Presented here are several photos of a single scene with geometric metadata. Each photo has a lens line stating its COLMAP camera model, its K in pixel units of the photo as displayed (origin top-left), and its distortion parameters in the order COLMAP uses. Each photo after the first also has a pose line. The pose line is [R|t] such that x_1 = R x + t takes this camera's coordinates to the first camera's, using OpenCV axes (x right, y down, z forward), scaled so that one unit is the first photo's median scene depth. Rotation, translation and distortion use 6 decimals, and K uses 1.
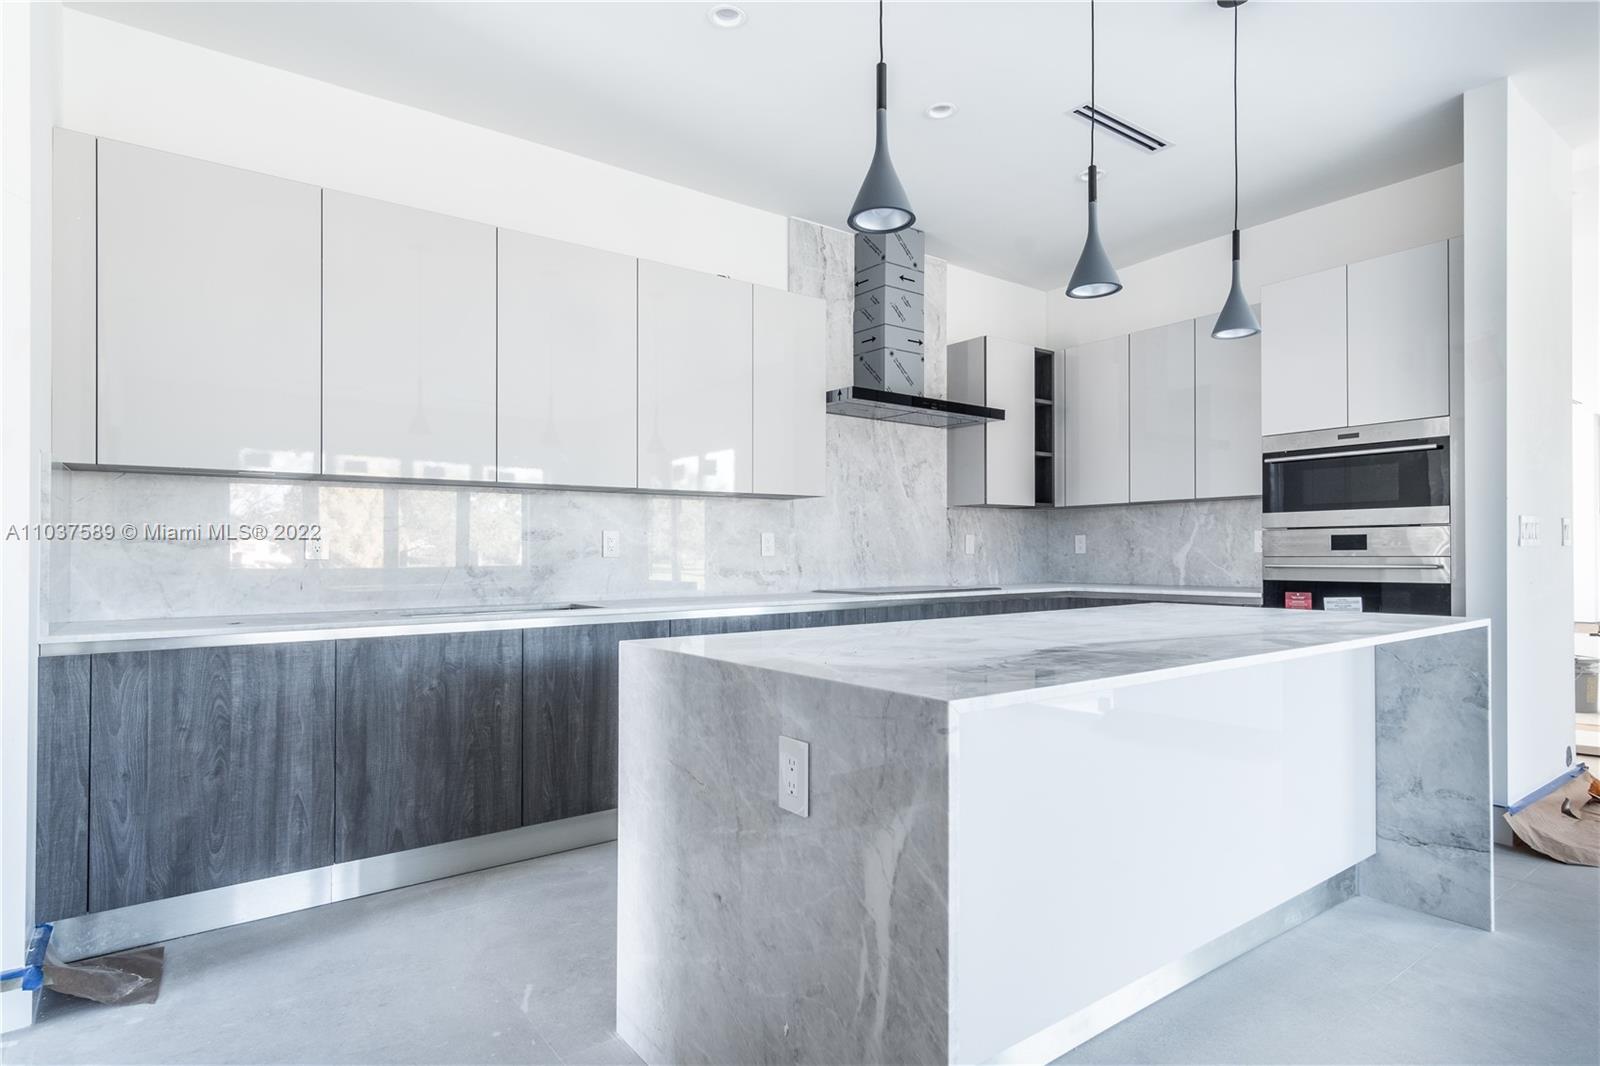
lens RADIAL K [[857.3, 0, 805.1], [0, 857.3, 535.2], [0, 0, 1]] dist [0.007460, 0.000907]
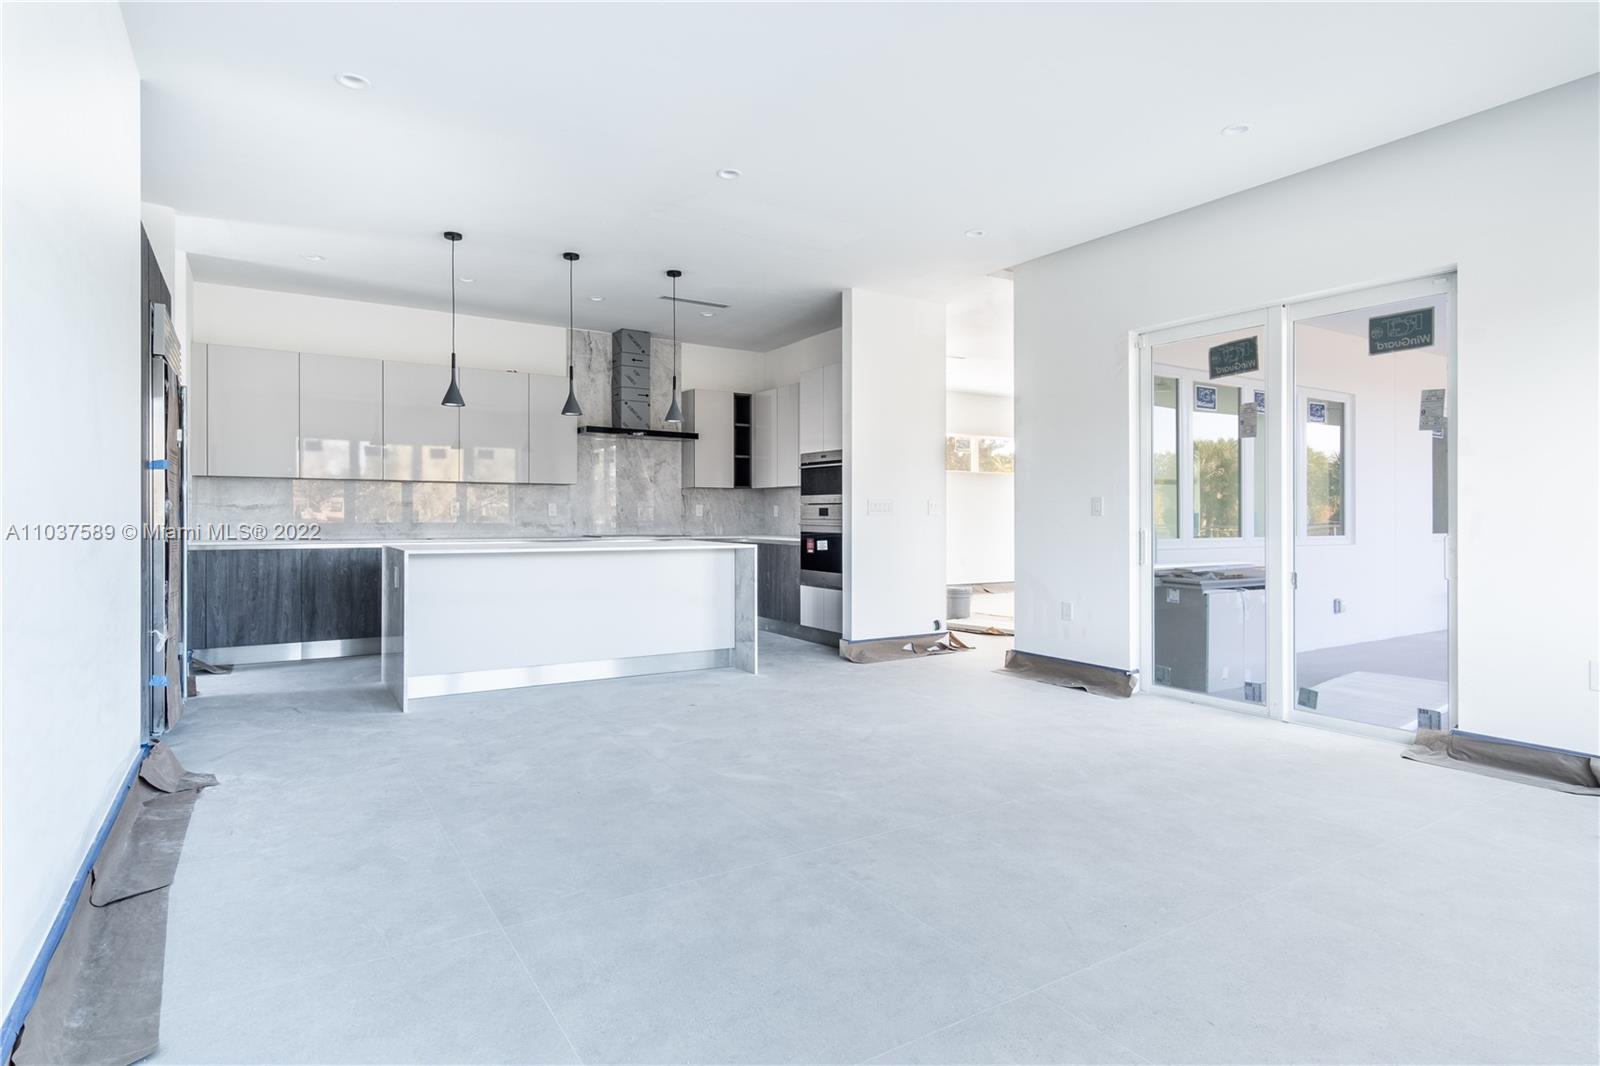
lens RADIAL K [[859.9, 0, 800.9], [0, 859.9, 509.7], [0, 0, 1]] dist [0.006431, 0.000292]
pose [[0.997062, 0.010081, -0.075928, 0.952662], [-0.008950, 0.999844, 0.015222, -0.033218], [0.076070, -0.014497, 0.996997, -1.199234]]
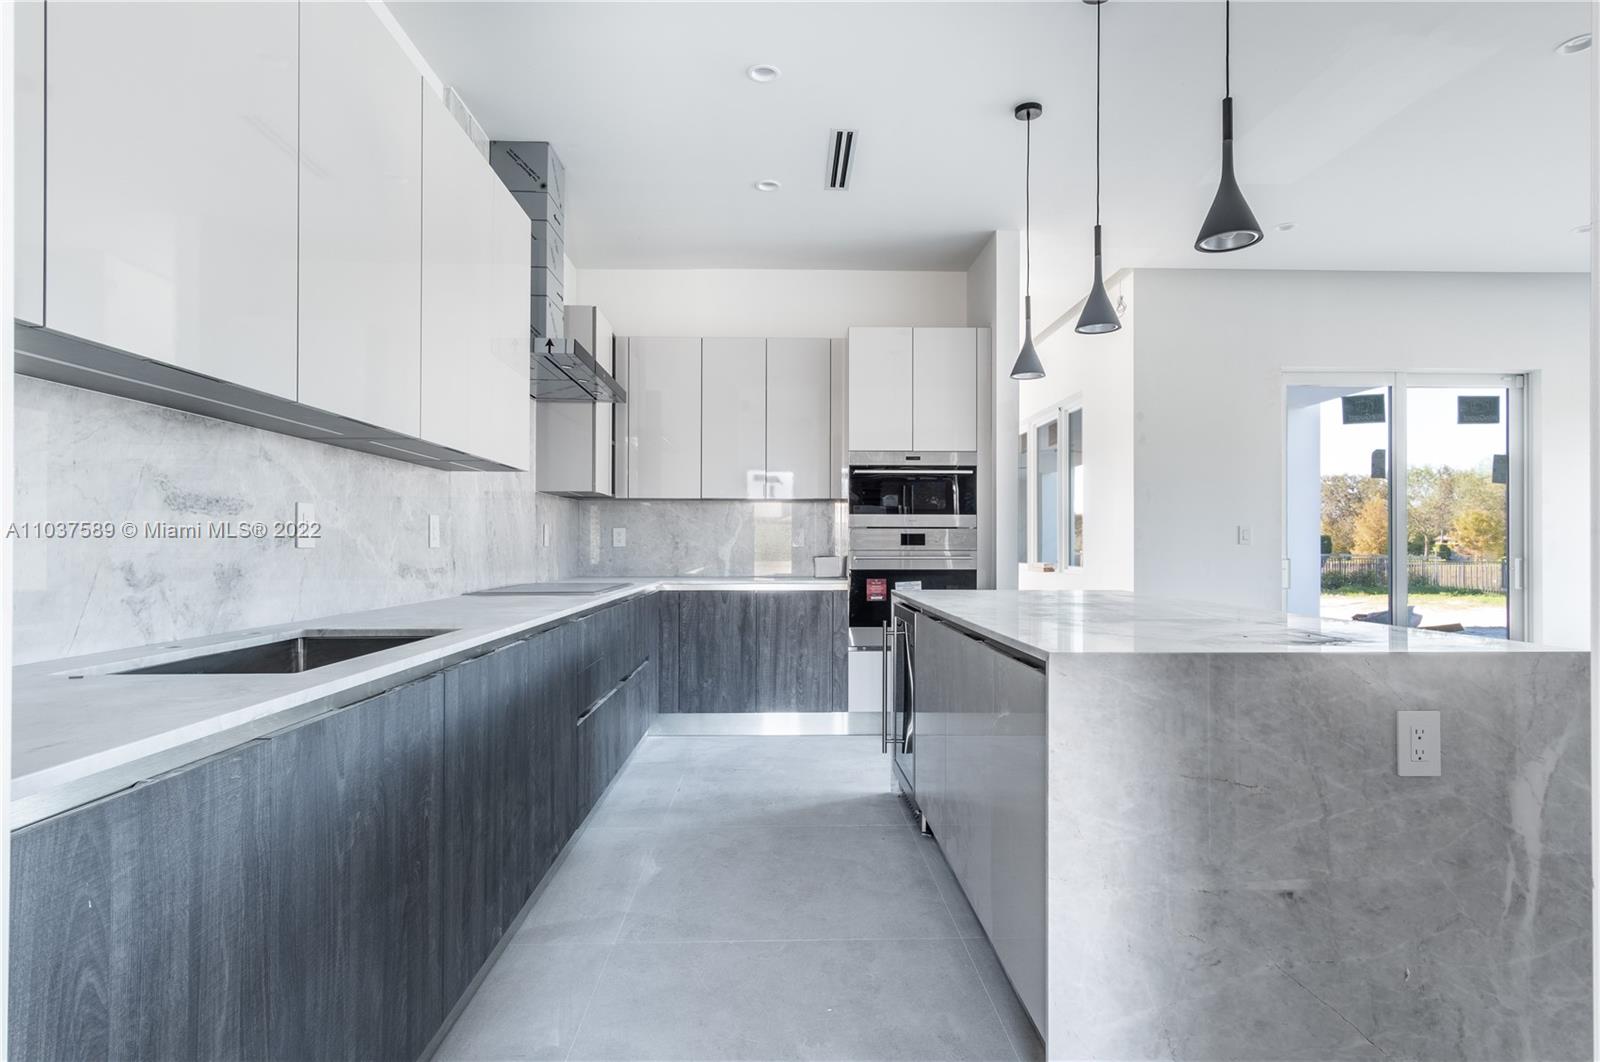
lens RADIAL K [[857.3, 0, 805.1], [0, 857.3, 533.2], [0, 0, 1]] dist [0.007460, 0.000907]
pose [[0.569194, 0.019452, 0.821973, -0.698876], [-0.023148, 0.999703, -0.007629, 0.016374], [-0.821877, -0.014685, 0.569476, 0.510314]]
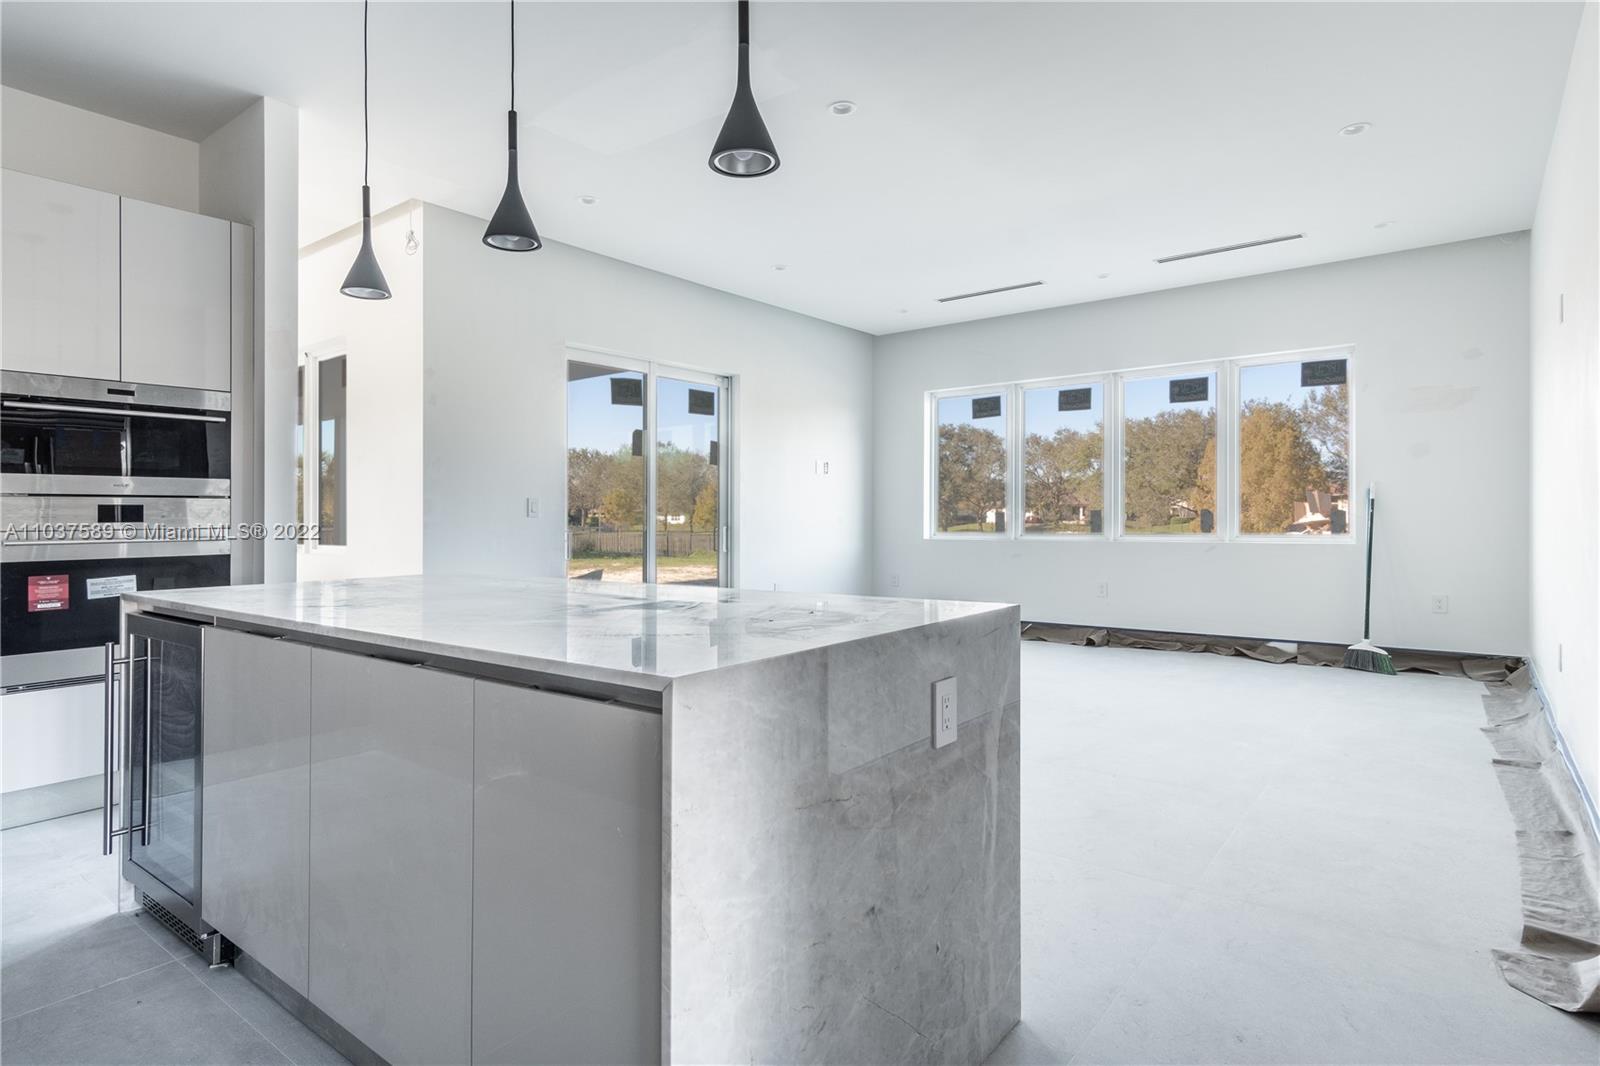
lens RADIAL K [[859.9, 0, 800.9], [0, 859.9, 509.7], [0, 0, 1]] dist [0.006431, 0.000292]
pose [[-0.268936, 0.016609, 0.963015, -0.524620], [-0.009754, 0.999753, -0.019967, 0.019994], [-0.963109, -0.014764, -0.268707, 0.742255]]
